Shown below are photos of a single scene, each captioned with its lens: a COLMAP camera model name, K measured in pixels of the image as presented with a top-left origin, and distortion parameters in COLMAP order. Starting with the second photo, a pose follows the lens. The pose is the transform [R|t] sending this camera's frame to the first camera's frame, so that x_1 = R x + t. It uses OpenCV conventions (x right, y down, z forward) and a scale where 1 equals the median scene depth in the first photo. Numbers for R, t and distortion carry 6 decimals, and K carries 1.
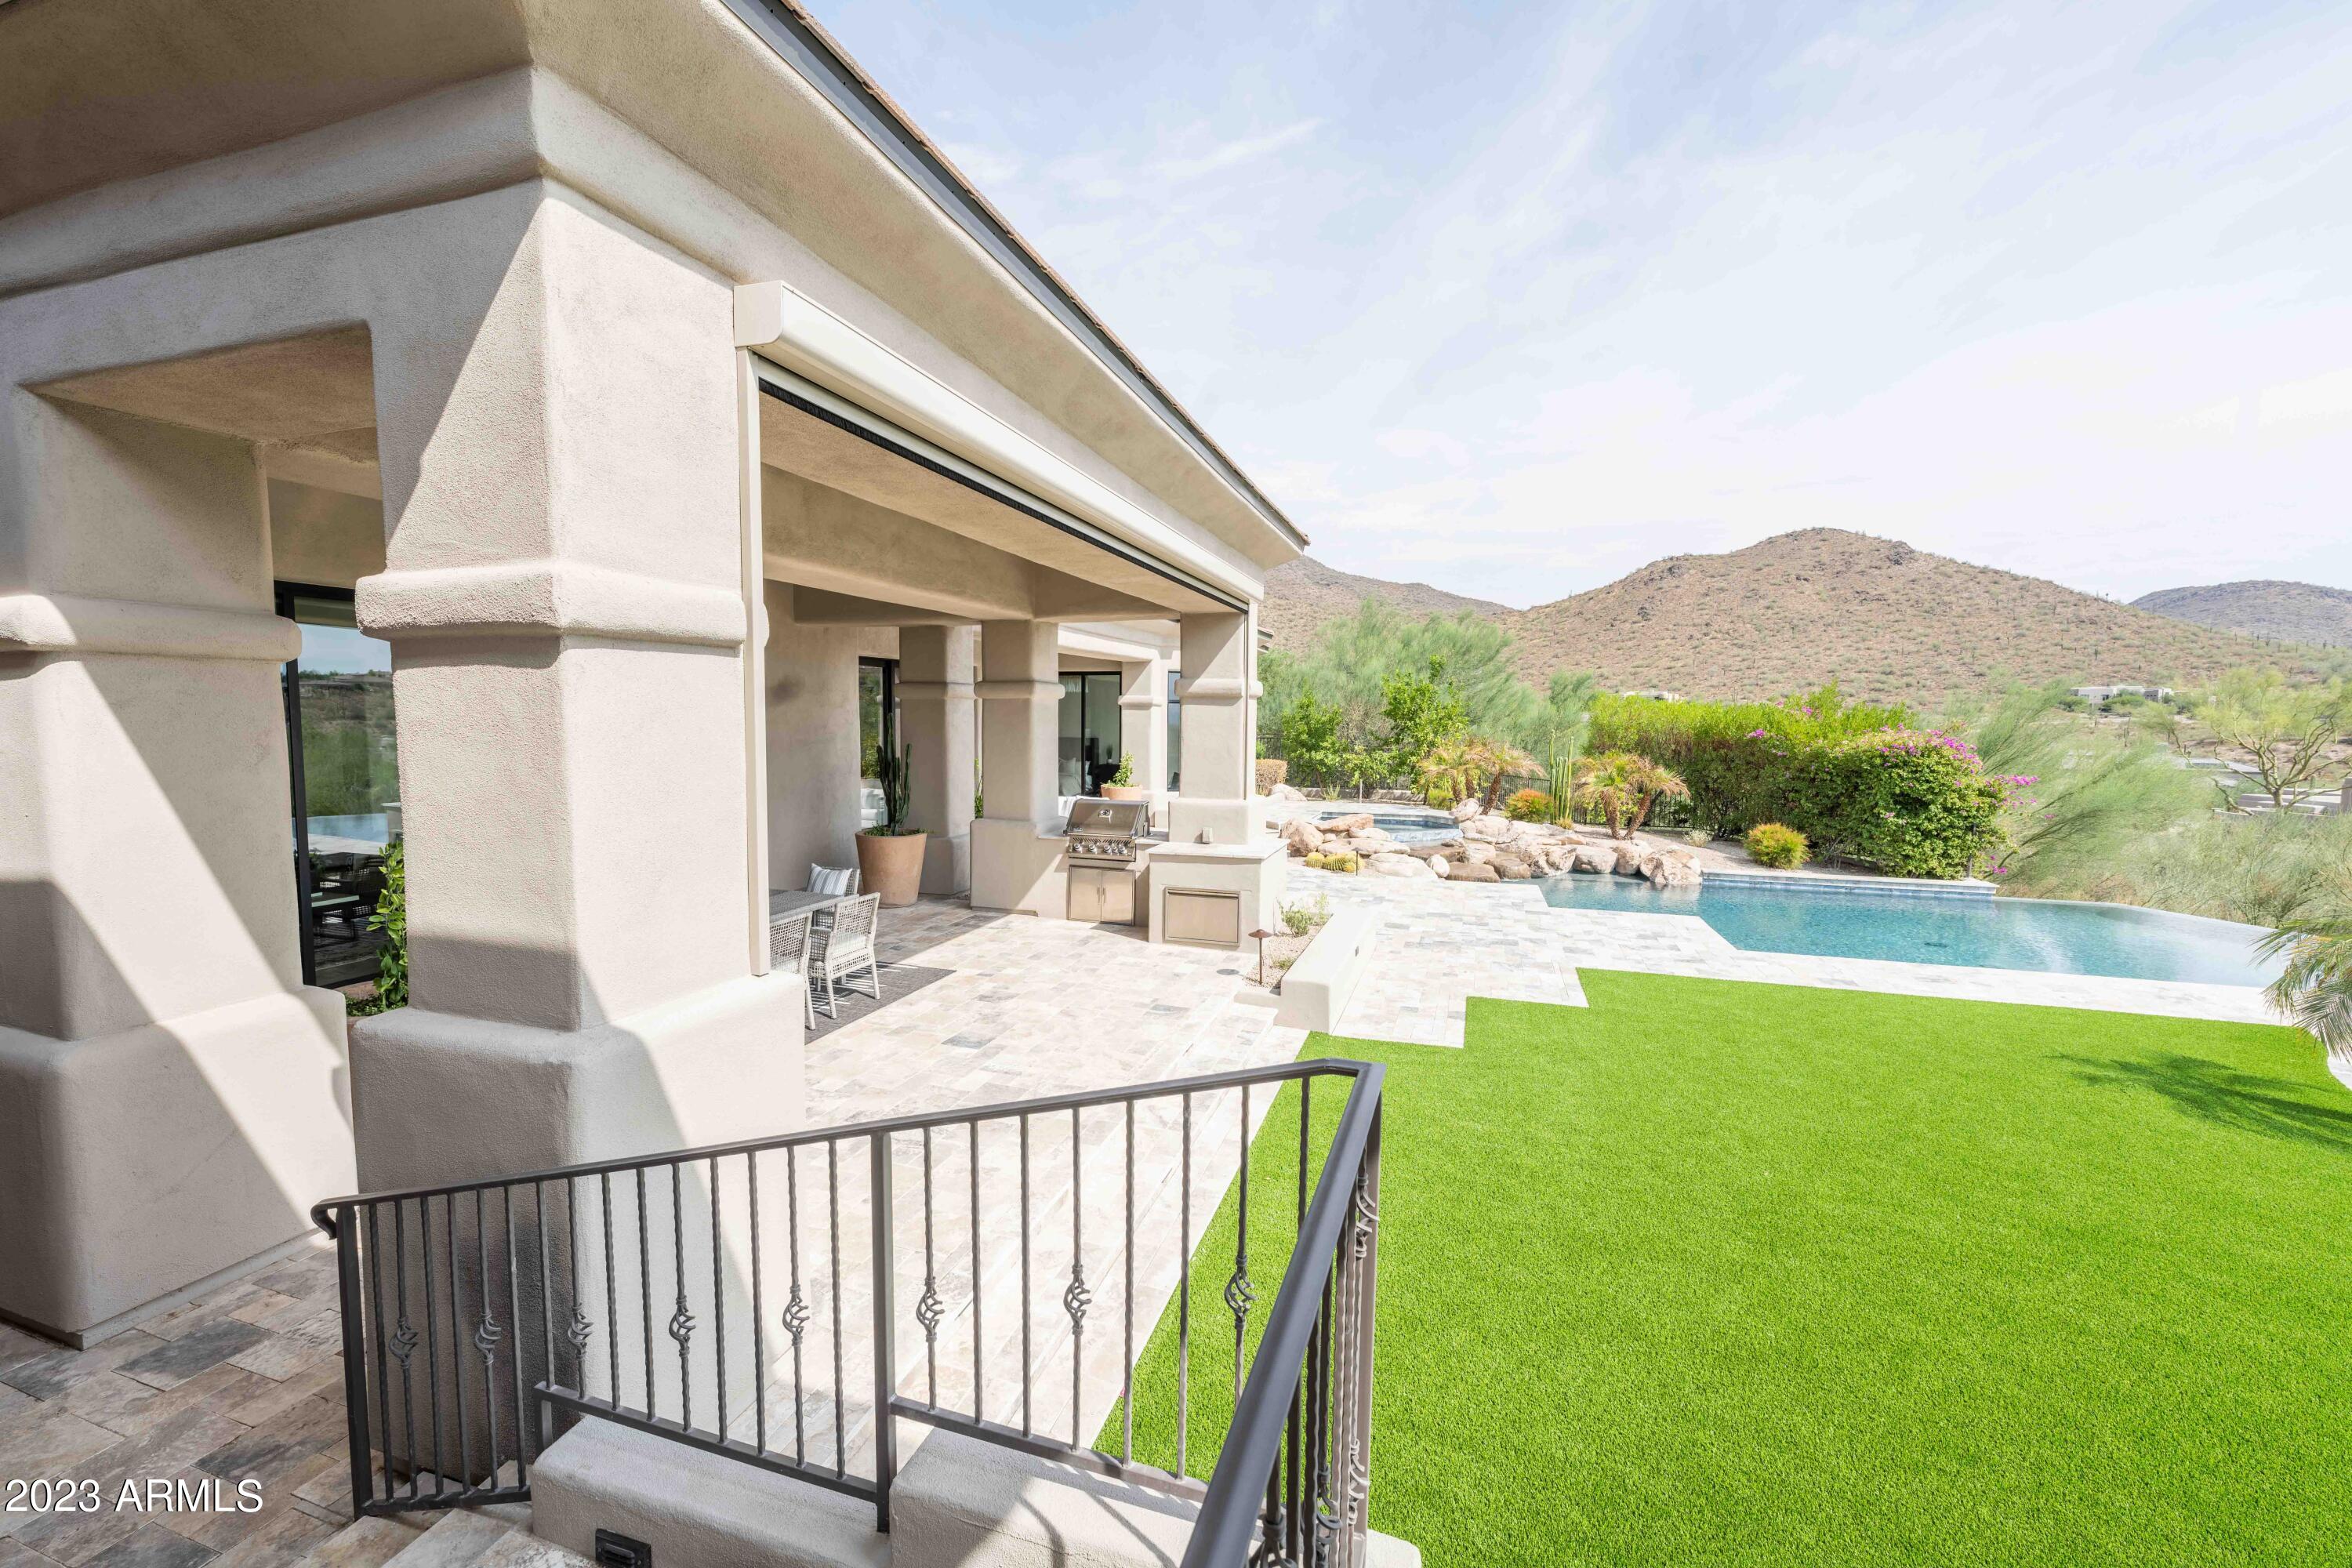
lens RADIAL K [[932.6, 0, 1168.2], [0, 932.6, 780.6], [0, 0, 1]] dist [-0.000698, 0.000024]
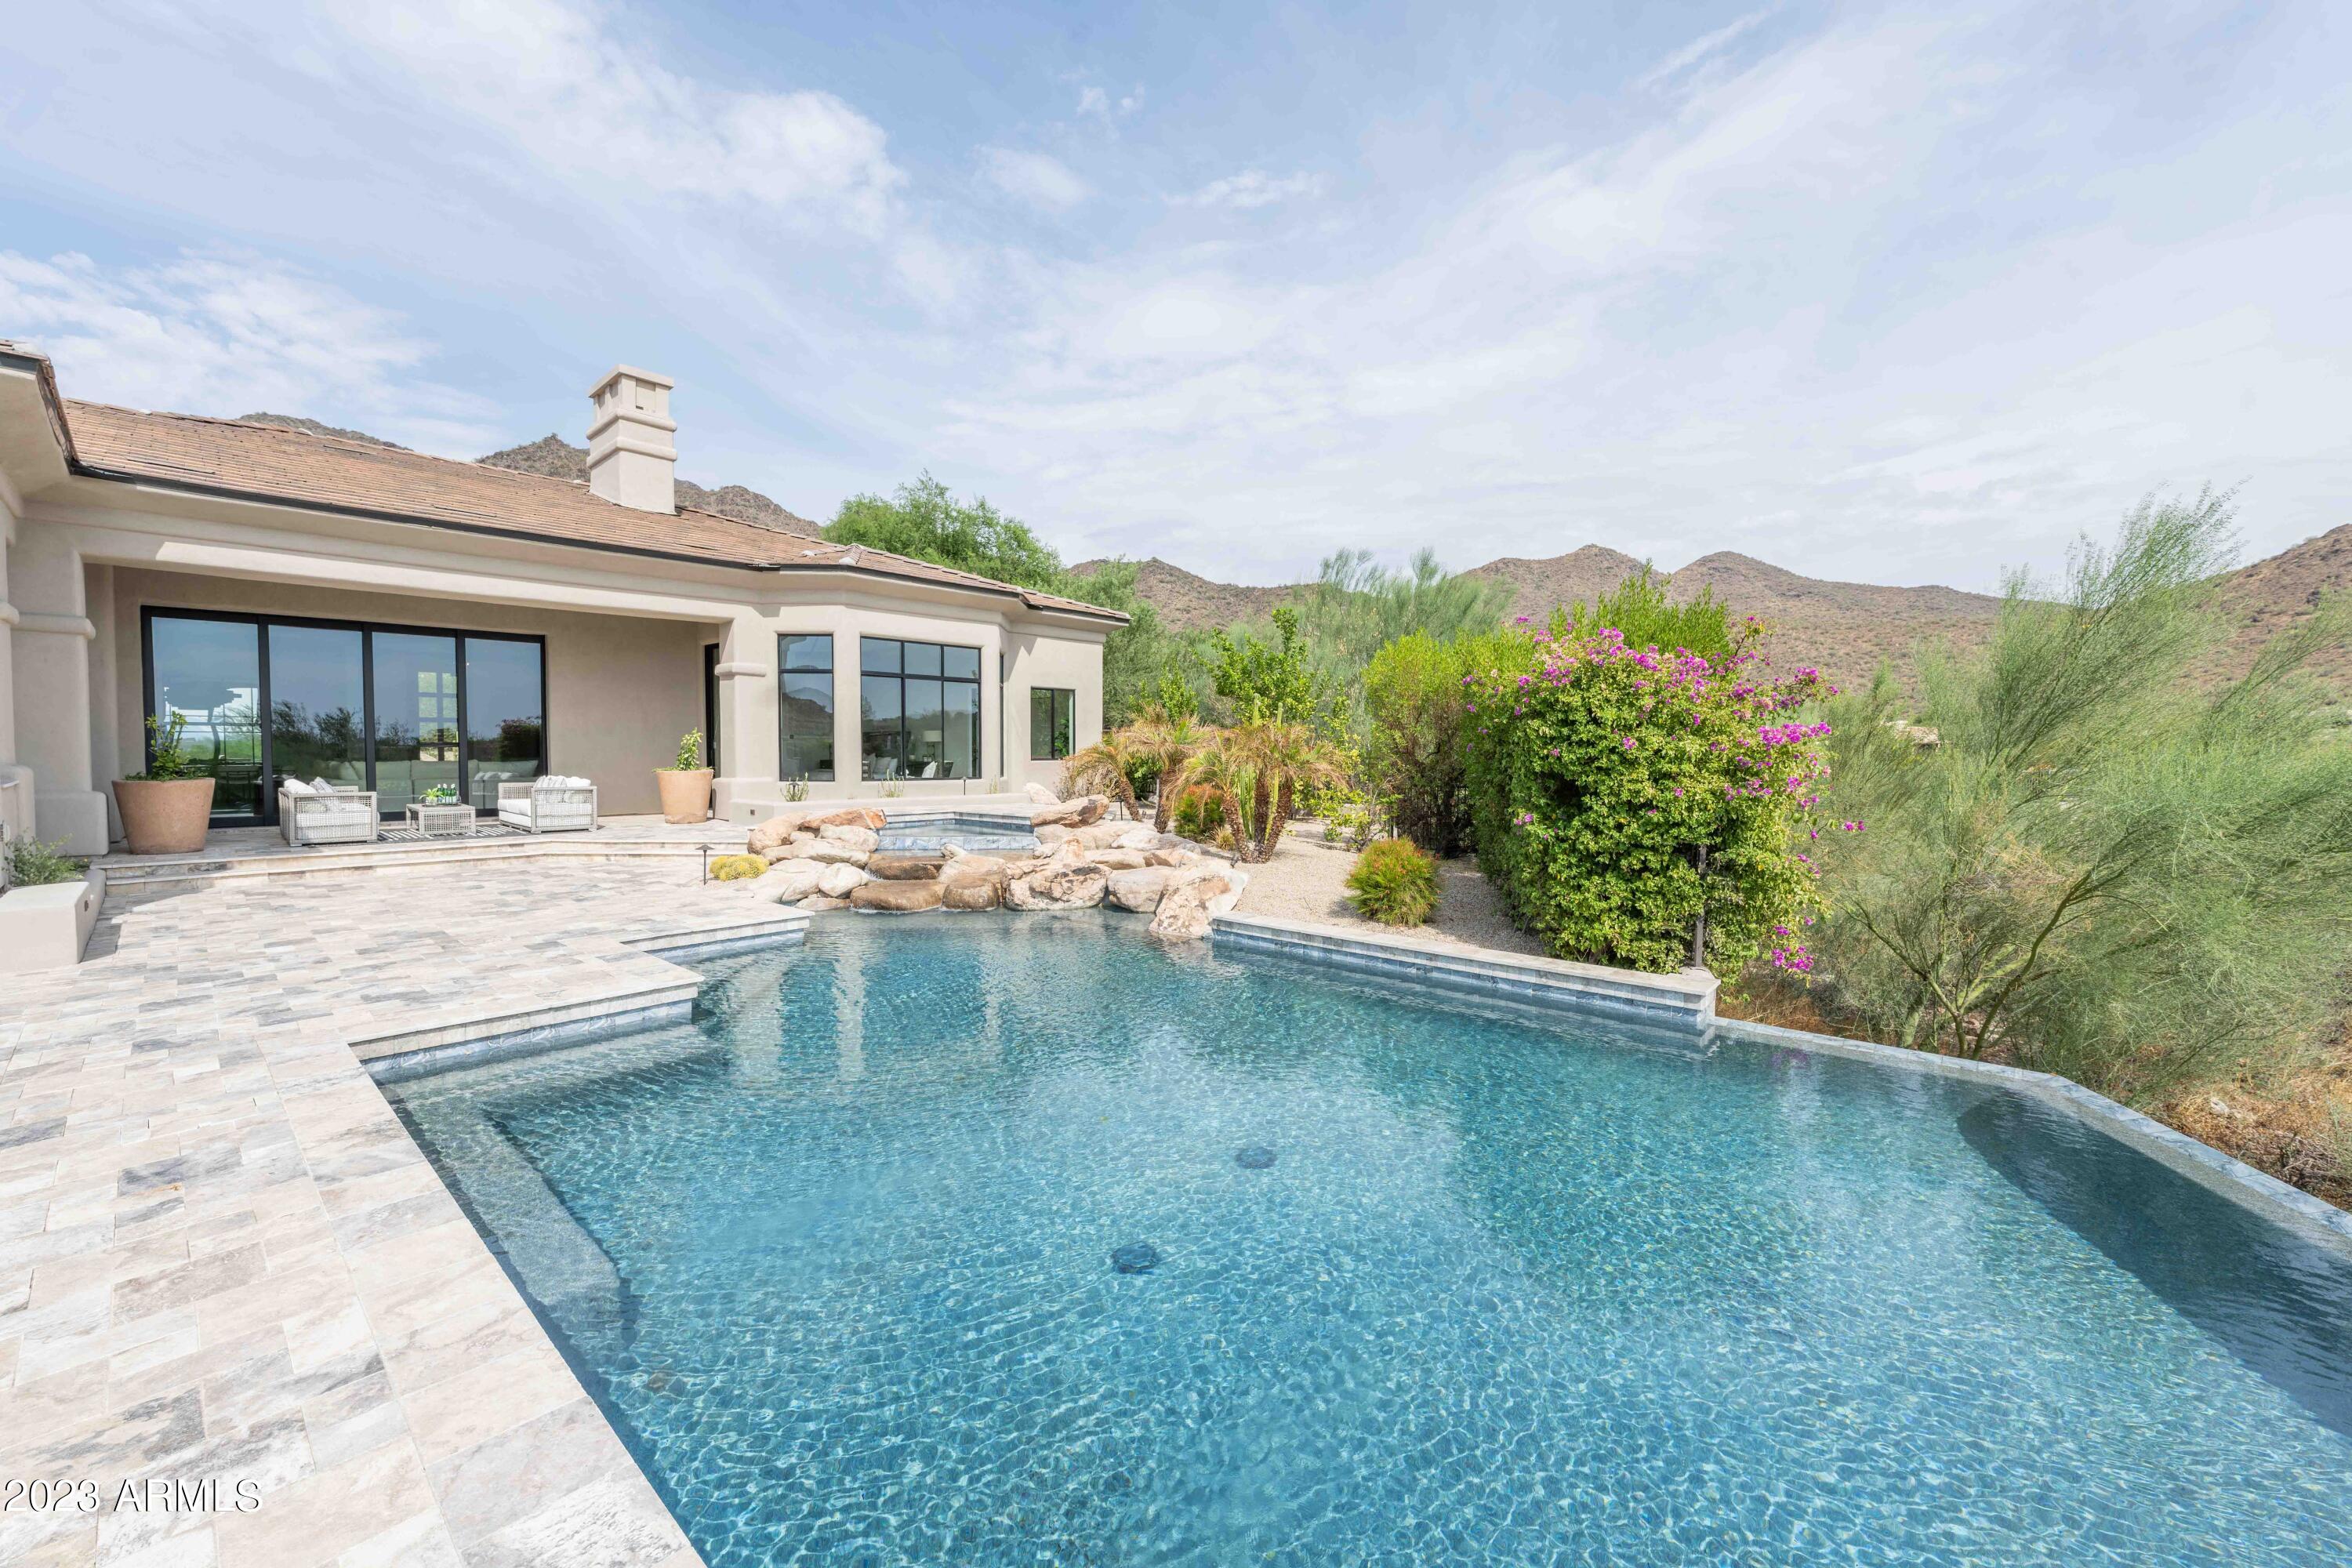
lens RADIAL K [[921.9, 0, 1170.7], [0, 921.9, 769.5], [0, 0, 1]] dist [-0.001324, -0.000009]
pose [[0.904432, 0.004770, -0.426592, 0.720470], [-0.026515, 0.998633, -0.045049, 0.033842], [0.425794, 0.052055, 0.903322, 0.451935]]
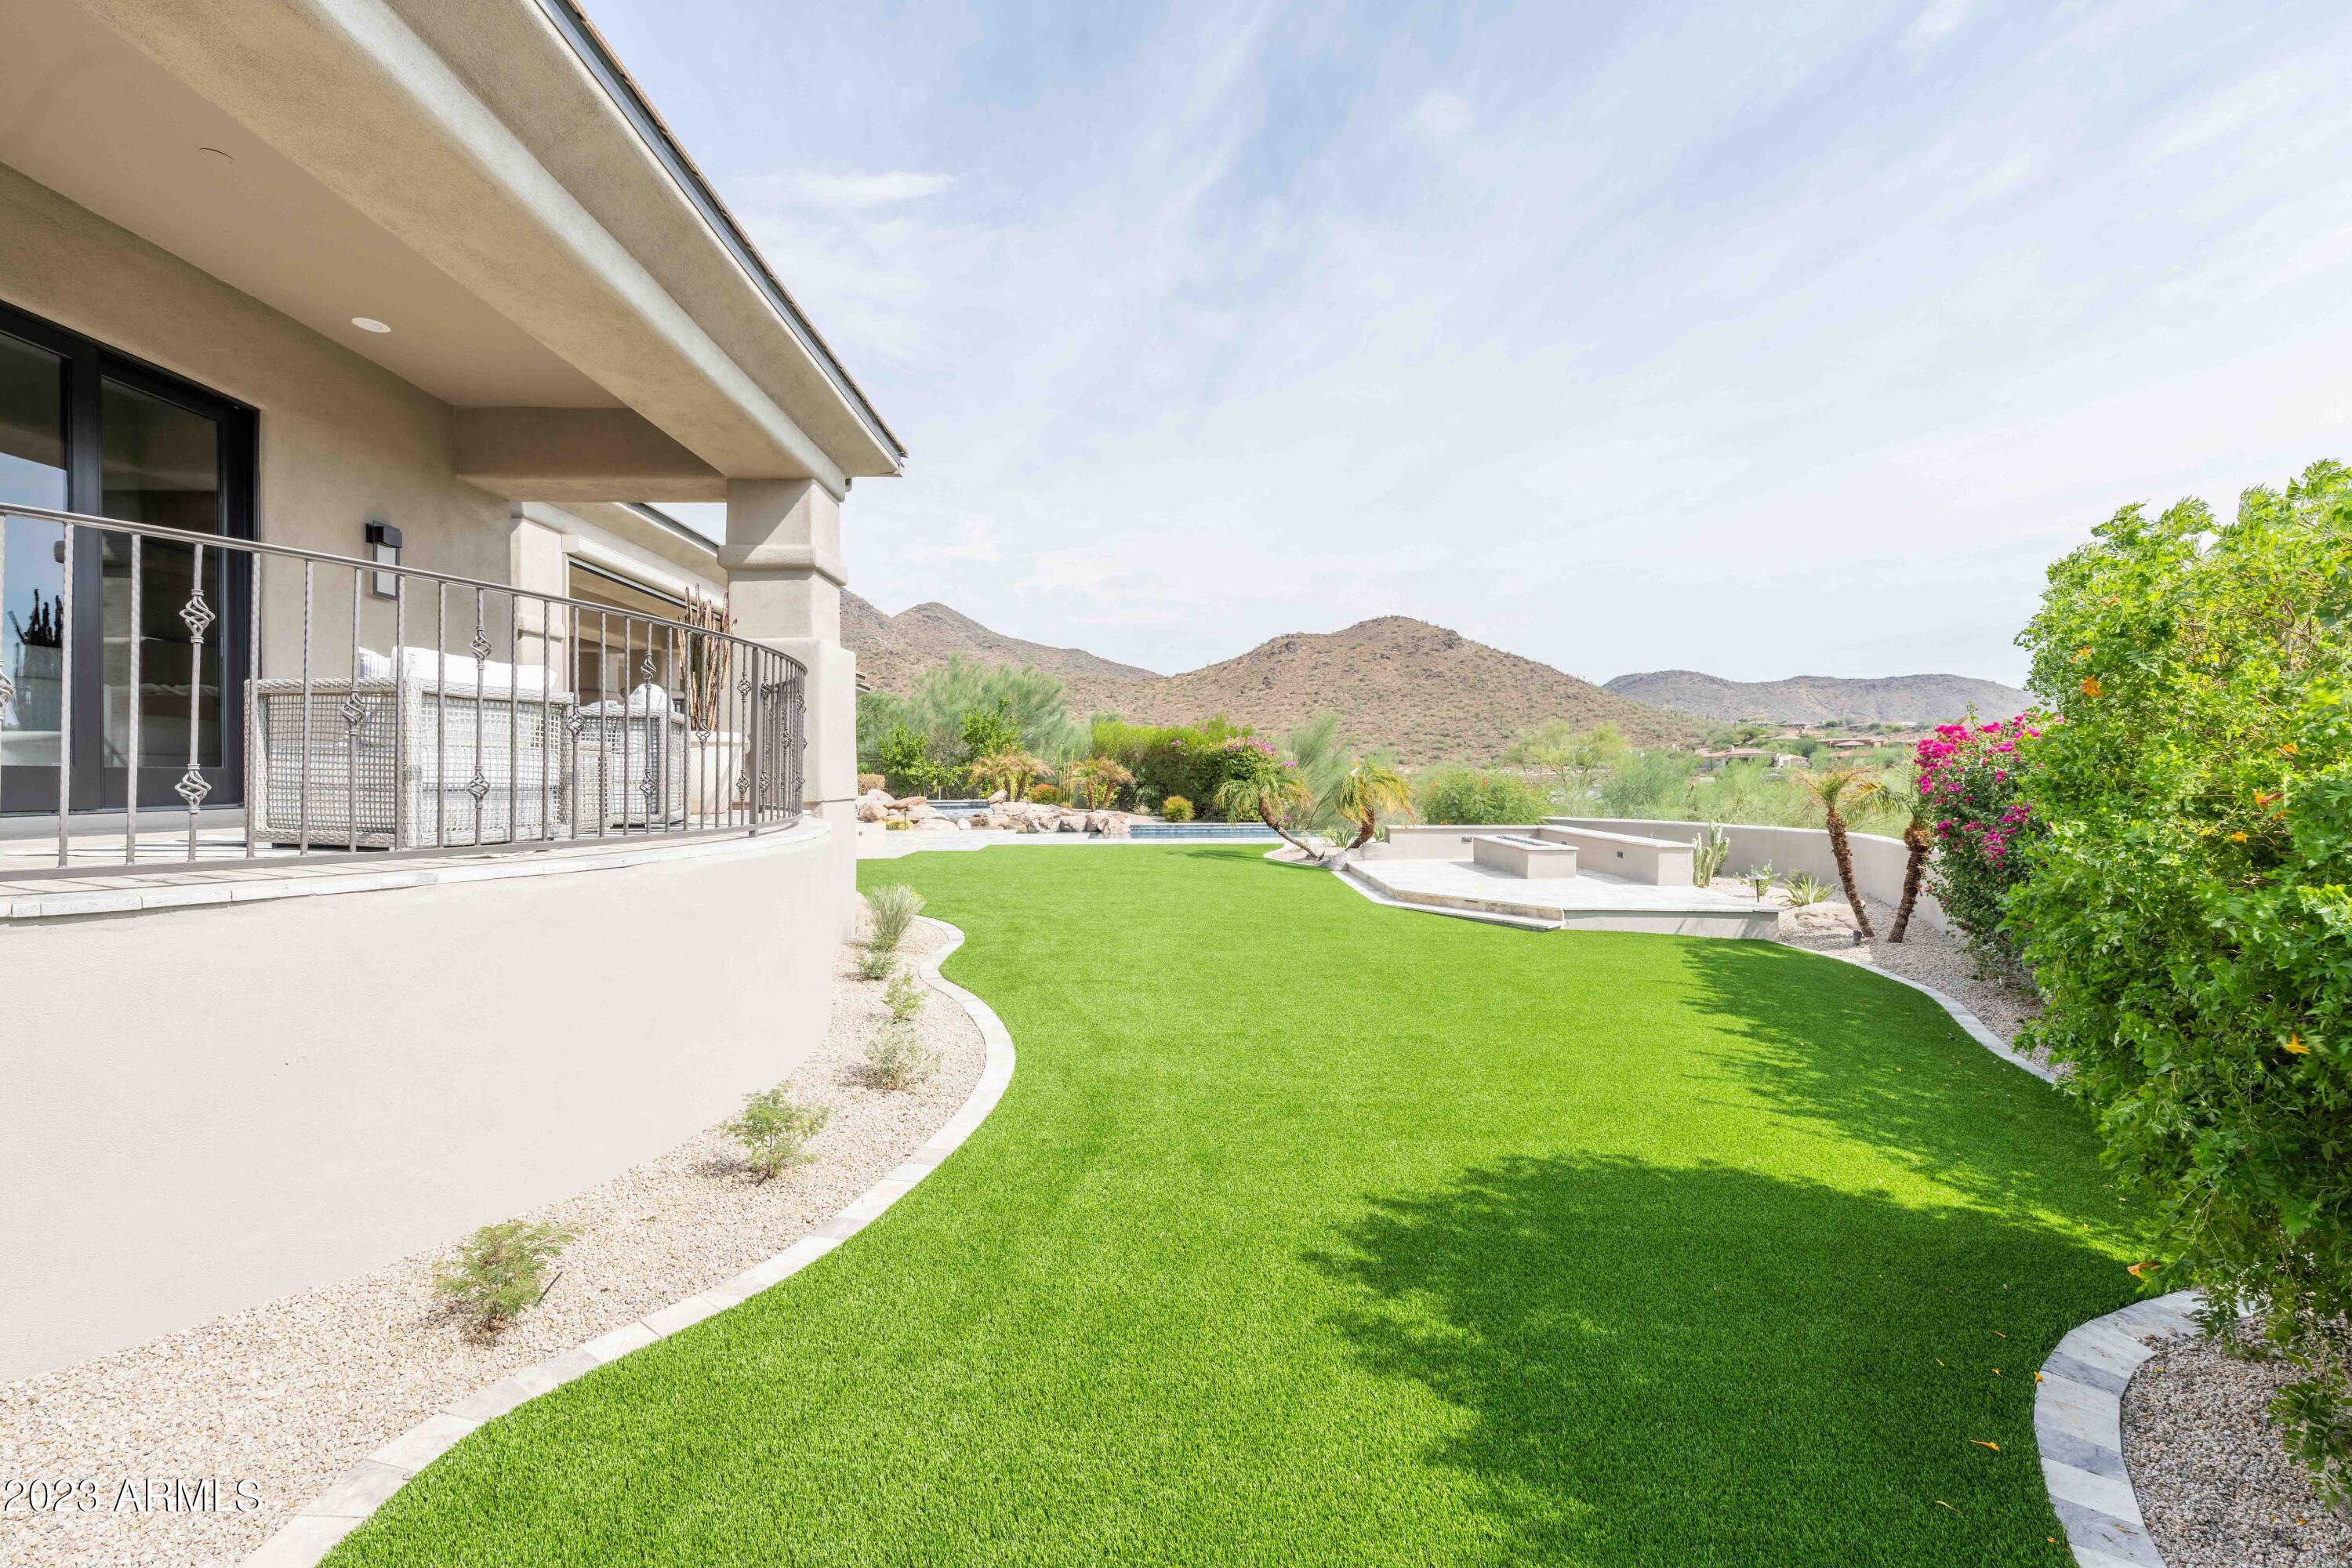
lens RADIAL K [[932.6, 0, 1168.2], [0, 932.6, 780.6], [0, 0, 1]] dist [-0.000698, 0.000024]
pose [[0.938655, -0.011144, 0.344676, 0.073089], [0.033692, 0.997660, -0.059495, 0.109848], [-0.343207, 0.067458, 0.936834, -0.494548]]
